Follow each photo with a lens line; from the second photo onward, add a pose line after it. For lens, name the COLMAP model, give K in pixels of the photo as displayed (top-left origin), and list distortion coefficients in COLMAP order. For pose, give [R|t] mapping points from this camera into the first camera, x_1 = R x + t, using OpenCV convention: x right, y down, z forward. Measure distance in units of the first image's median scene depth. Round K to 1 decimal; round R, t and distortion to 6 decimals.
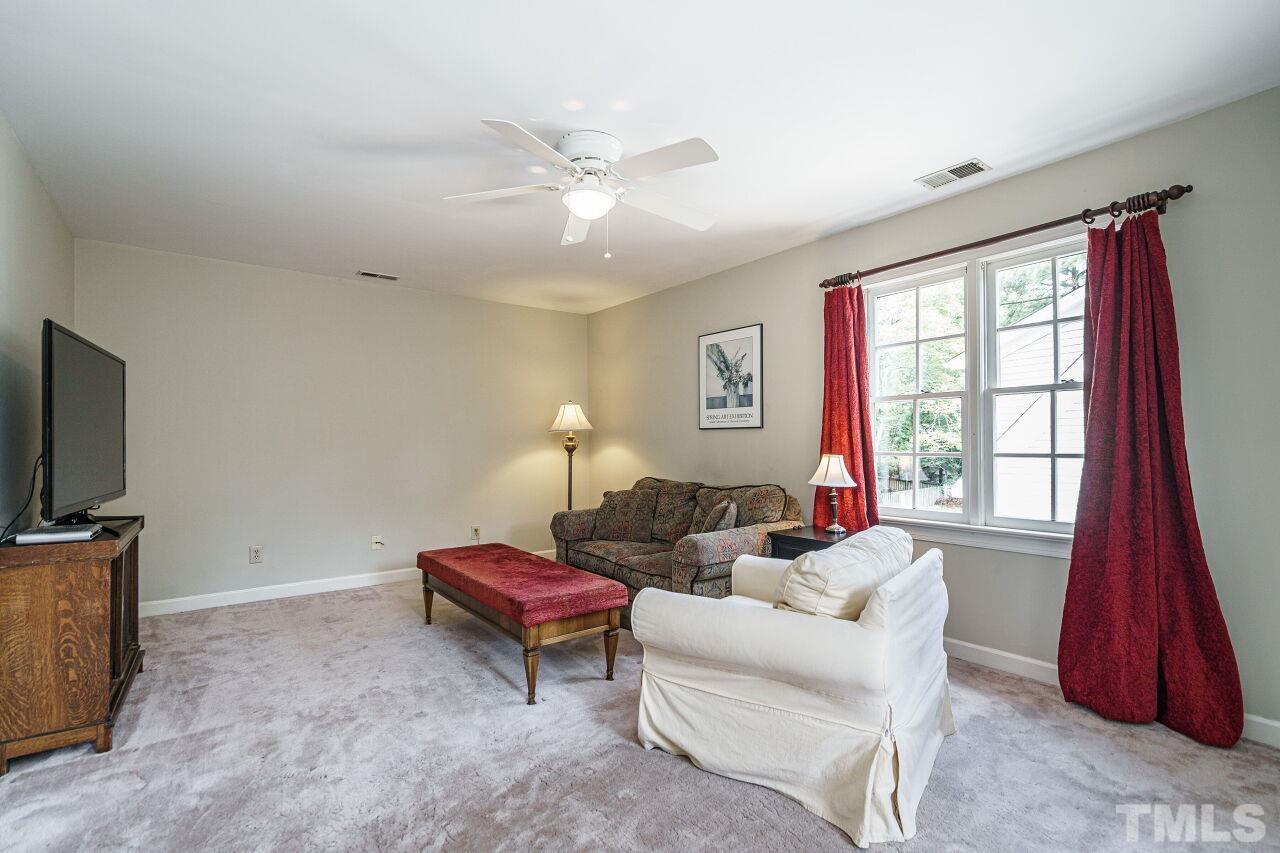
lens RADIAL K [[588.8, 0, 644.5], [0, 588.8, 417.1], [0, 0, 1]] dist [-0.000444, -0.000686]
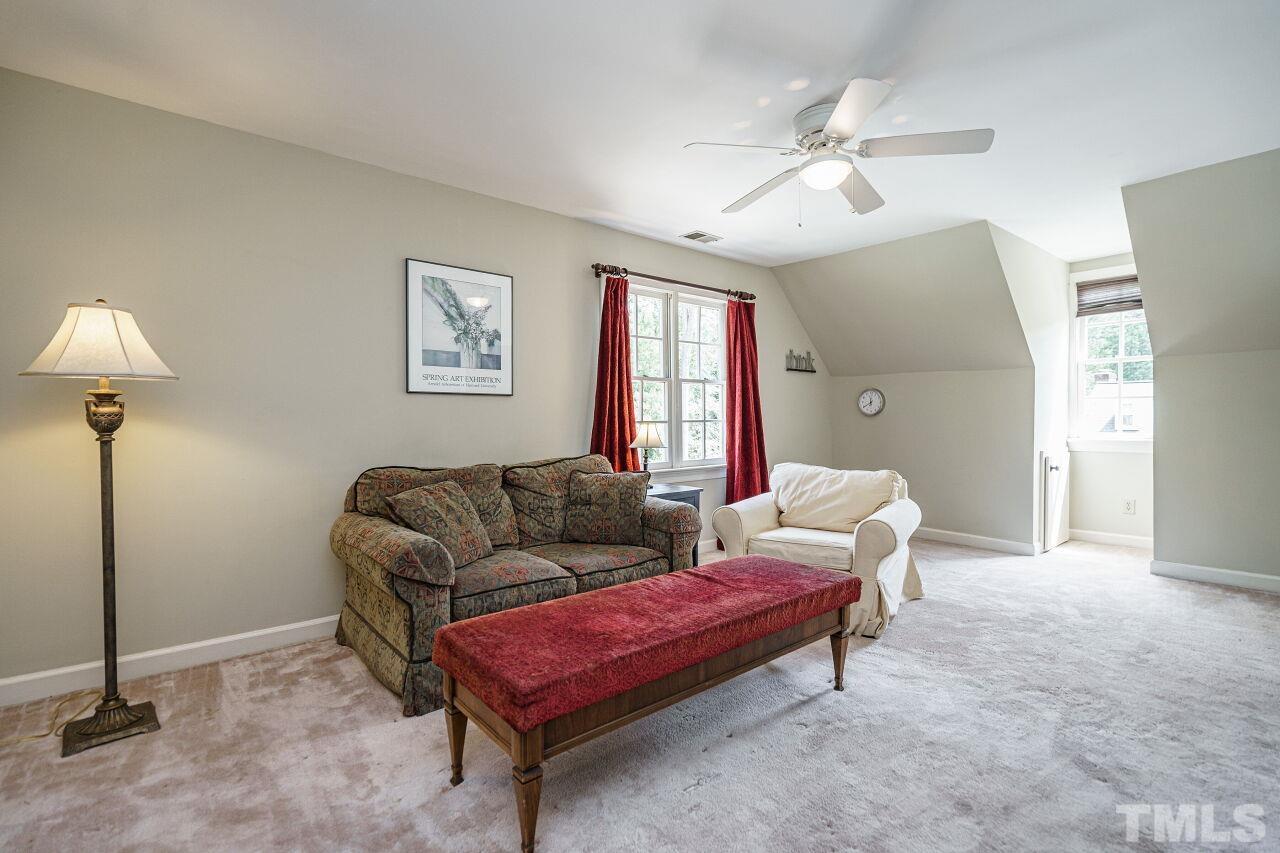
lens RADIAL K [[588.8, 0, 644.5], [0, 588.8, 417.1], [0, 0, 1]] dist [-0.000444, -0.000686]
pose [[-0.055922, 0.008418, 0.998400, -0.649630], [-0.037073, 0.999257, -0.010502, 0.049184], [-0.997747, -0.037601, -0.055568, 0.800376]]
